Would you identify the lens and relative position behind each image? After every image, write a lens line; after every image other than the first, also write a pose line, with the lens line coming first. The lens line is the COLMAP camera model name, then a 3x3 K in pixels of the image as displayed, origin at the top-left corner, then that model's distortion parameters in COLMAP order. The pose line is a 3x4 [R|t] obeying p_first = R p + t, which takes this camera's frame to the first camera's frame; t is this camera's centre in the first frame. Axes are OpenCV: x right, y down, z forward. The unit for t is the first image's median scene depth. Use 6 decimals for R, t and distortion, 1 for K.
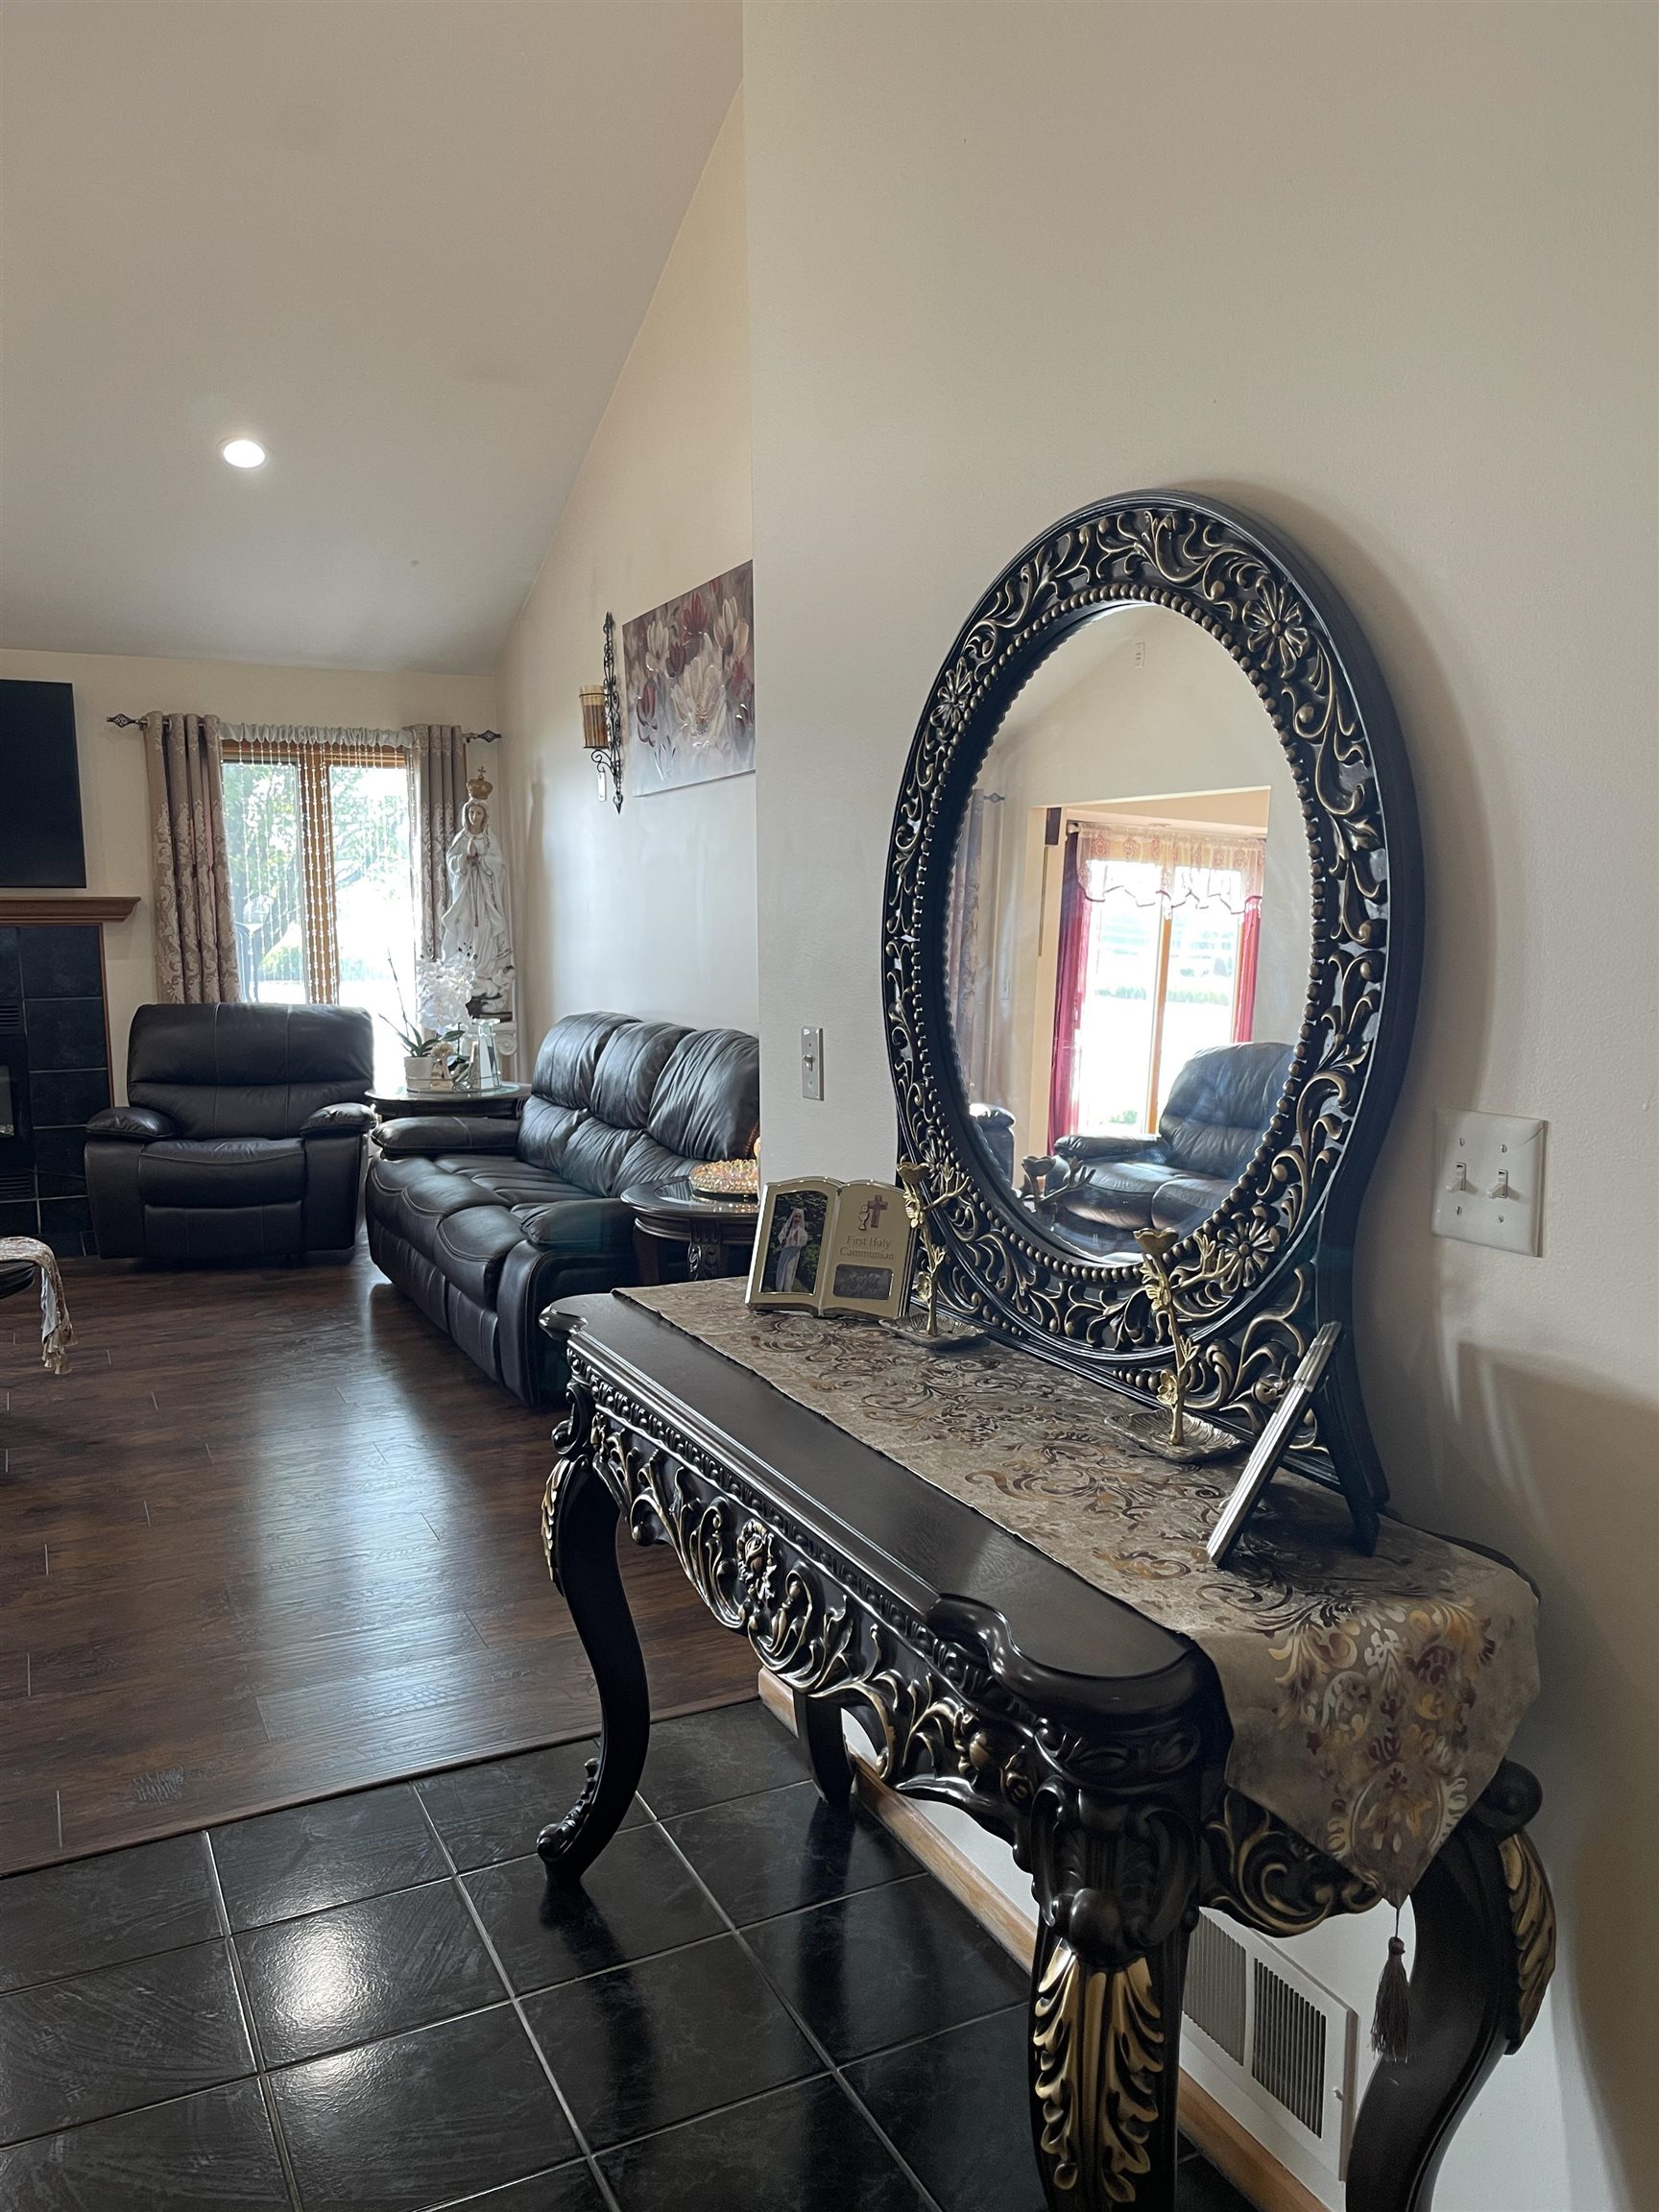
lens RADIAL K [[1630.9, 0, 829.5], [0, 1630.9, 1106.0], [0, 0, 1]] dist [-0.001924, -0.000930]
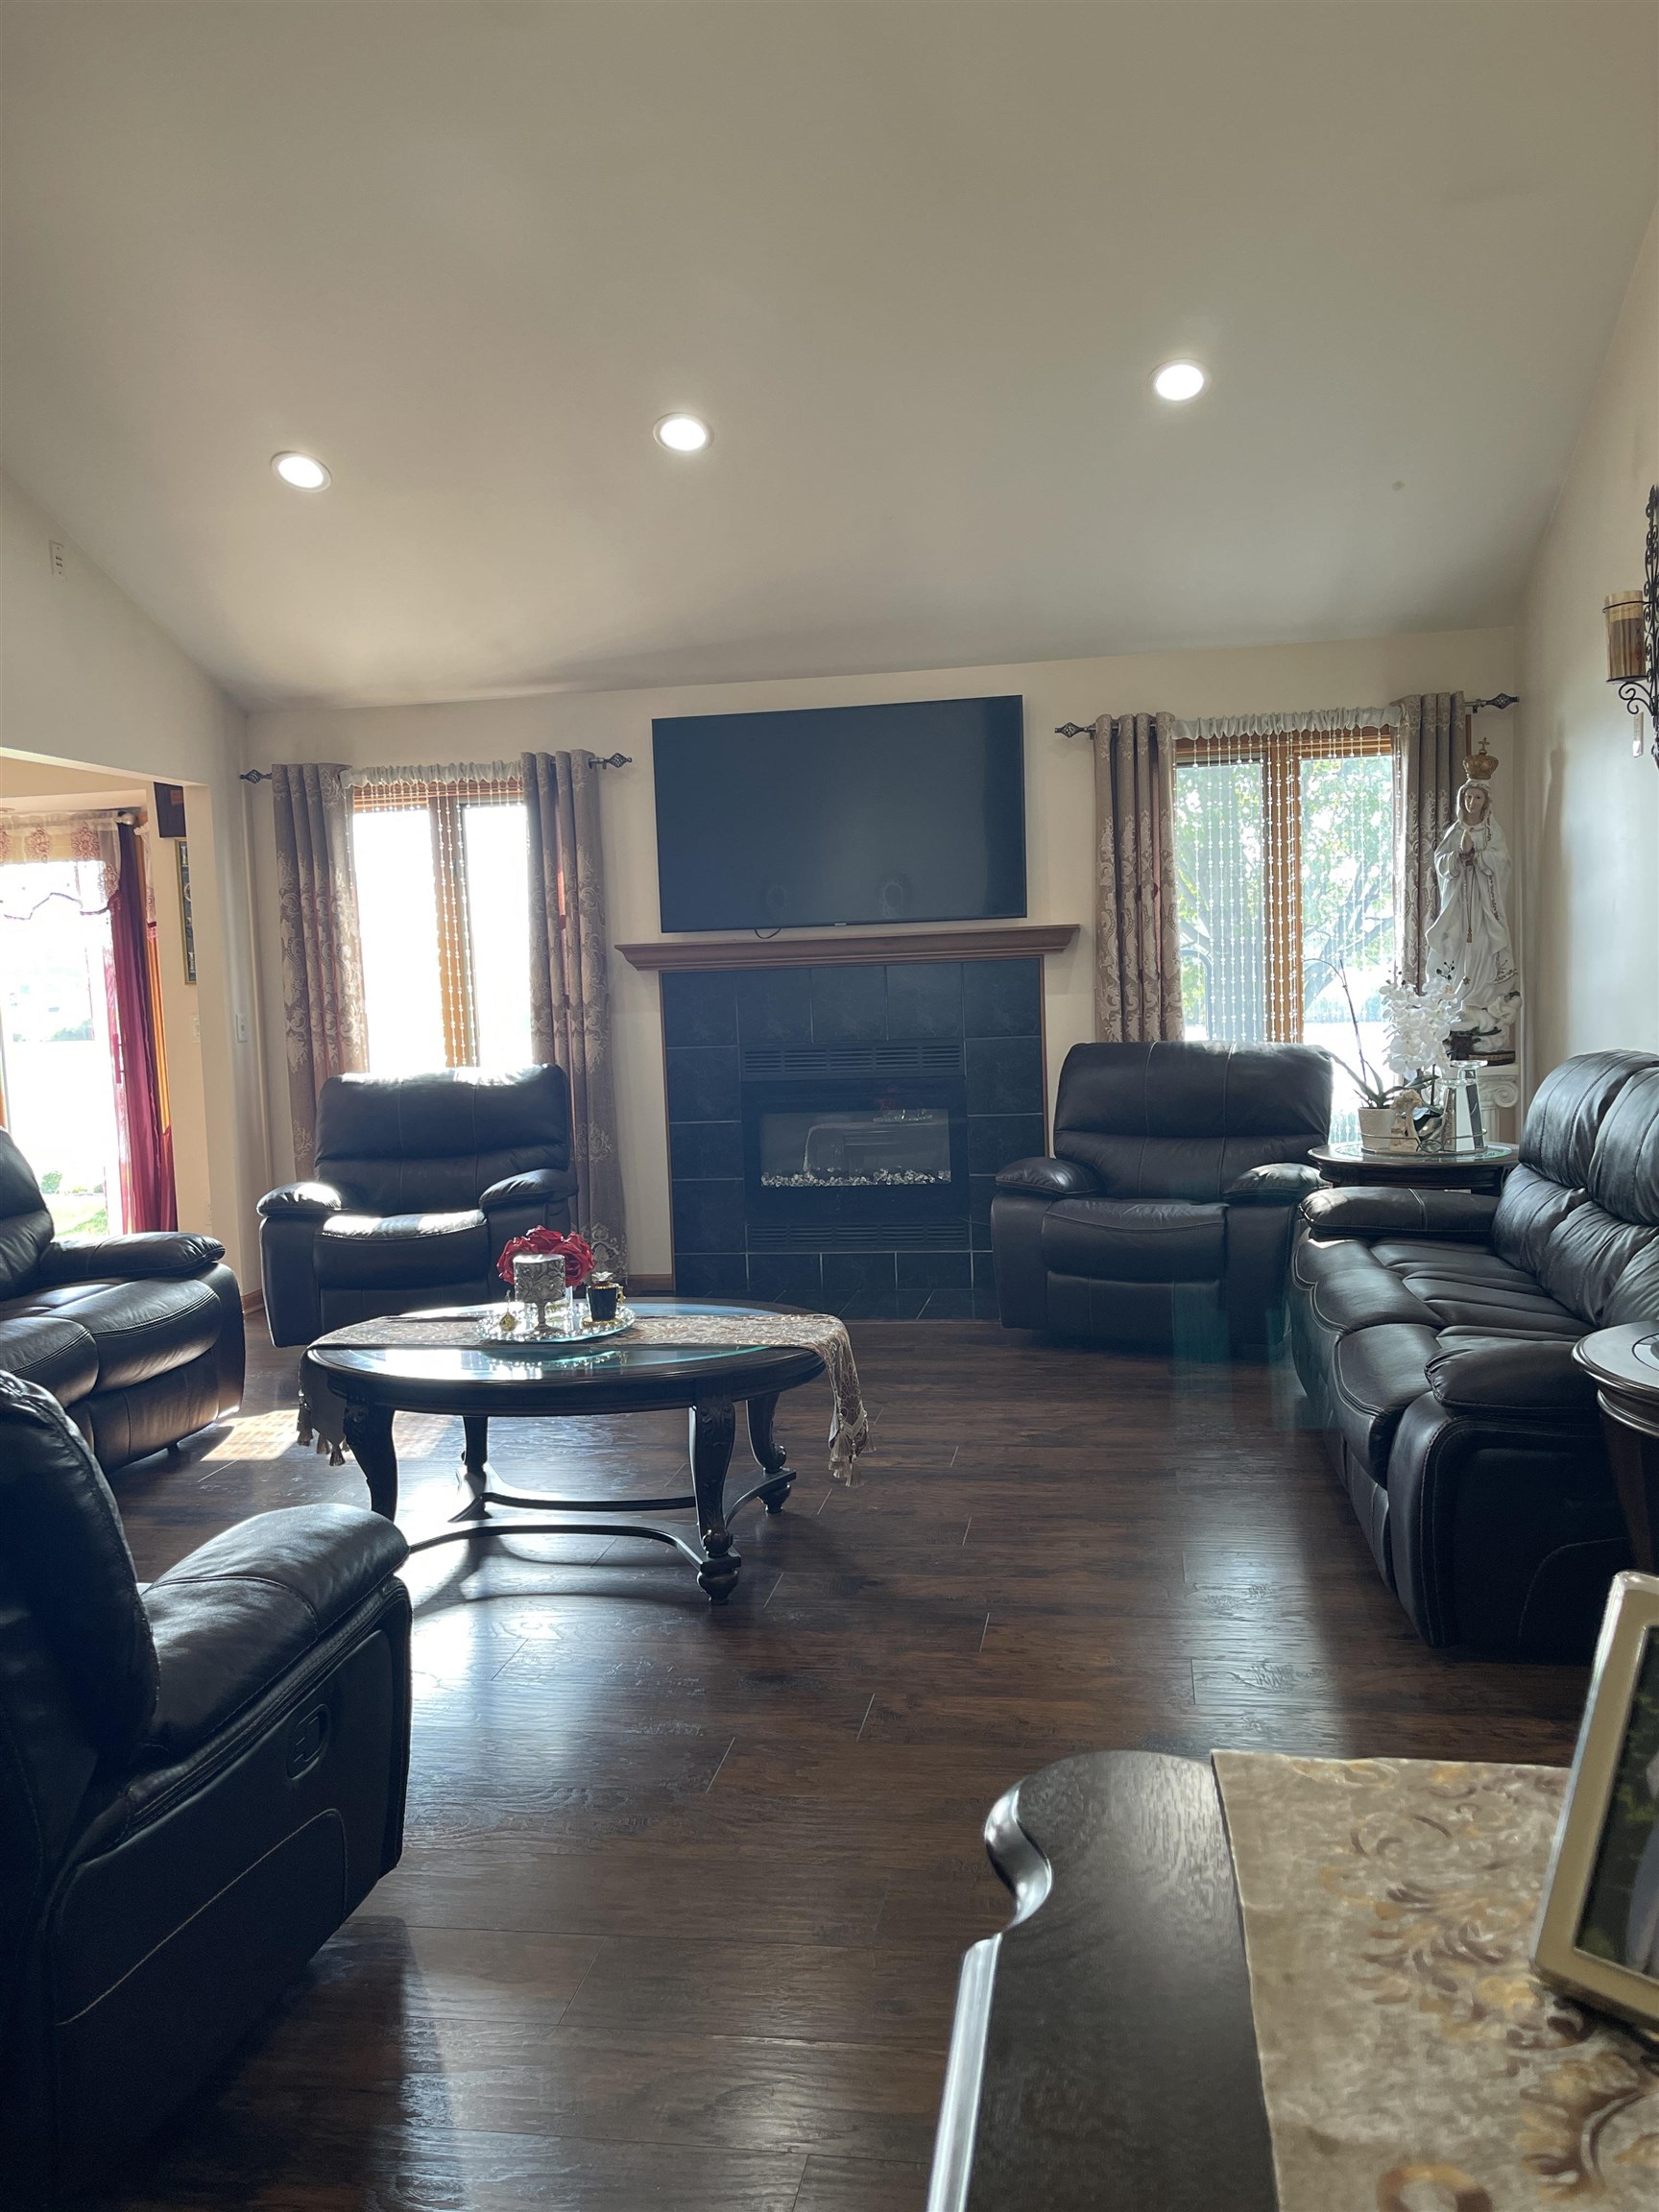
lens RADIAL K [[1705.2, 0, 830.8], [0, 1705.2, 1124.7], [0, 0, 1]] dist [0.078160, -0.117320]
pose [[0.821384, 0.024688, -0.569842, 0.004618], [-0.034240, 0.999395, -0.006058, -0.007149], [0.569347, 0.024487, 0.821732, 0.149023]]
